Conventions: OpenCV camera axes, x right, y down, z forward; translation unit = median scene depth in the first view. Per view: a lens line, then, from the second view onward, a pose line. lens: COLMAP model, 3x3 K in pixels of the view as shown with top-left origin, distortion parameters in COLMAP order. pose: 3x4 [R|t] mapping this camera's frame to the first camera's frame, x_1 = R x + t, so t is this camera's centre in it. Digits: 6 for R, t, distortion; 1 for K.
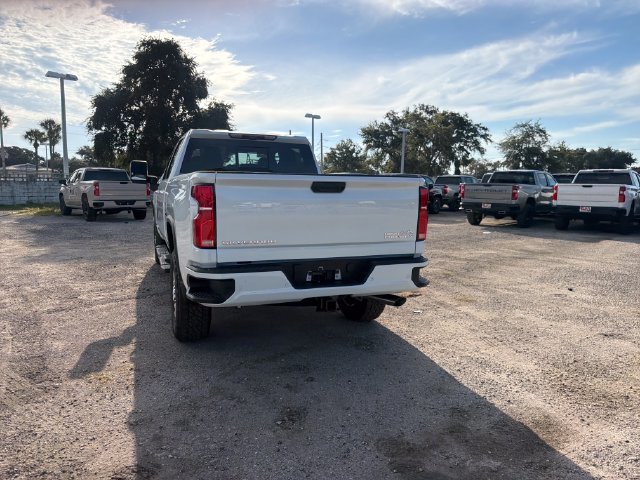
lens RADIAL K [[453.8, 0, 313.7], [0, 453.8, 244.3], [0, 0, 1]] dist [0.039644, -0.047501]
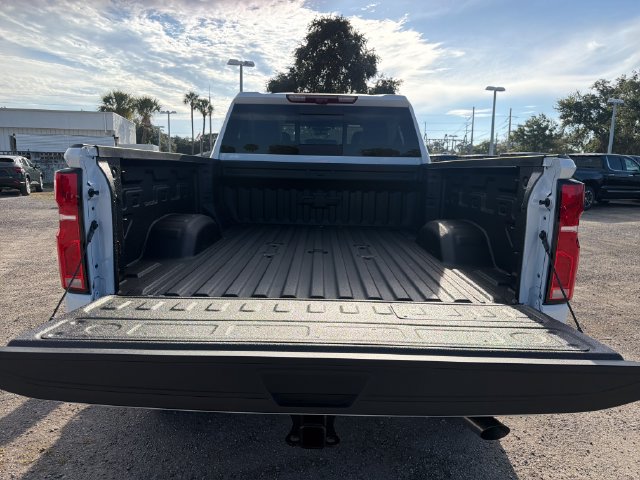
lens RADIAL K [[453.0, 0, 316.4], [0, 453.0, 239.4], [0, 0, 1]] dist [0.032045, -0.038585]
pose [[0.929138, 0.065261, -0.363929, 0.020118], [-0.054649, 0.997728, 0.039392, -0.008352], [0.365673, -0.016713, 0.930593, 0.057952]]
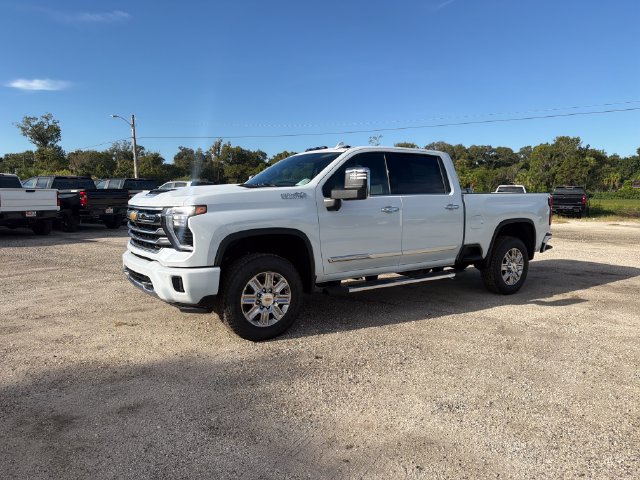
lens RADIAL K [[453.8, 0, 316.6], [0, 453.8, 244.8], [0, 0, 1]] dist [0.039644, -0.047501]
pose [[-0.231418, -0.121211, 0.965274, -0.215928], [0.114168, 0.981968, 0.150678, -0.037020], [-0.966132, 0.145073, -0.213407, 0.256048]]
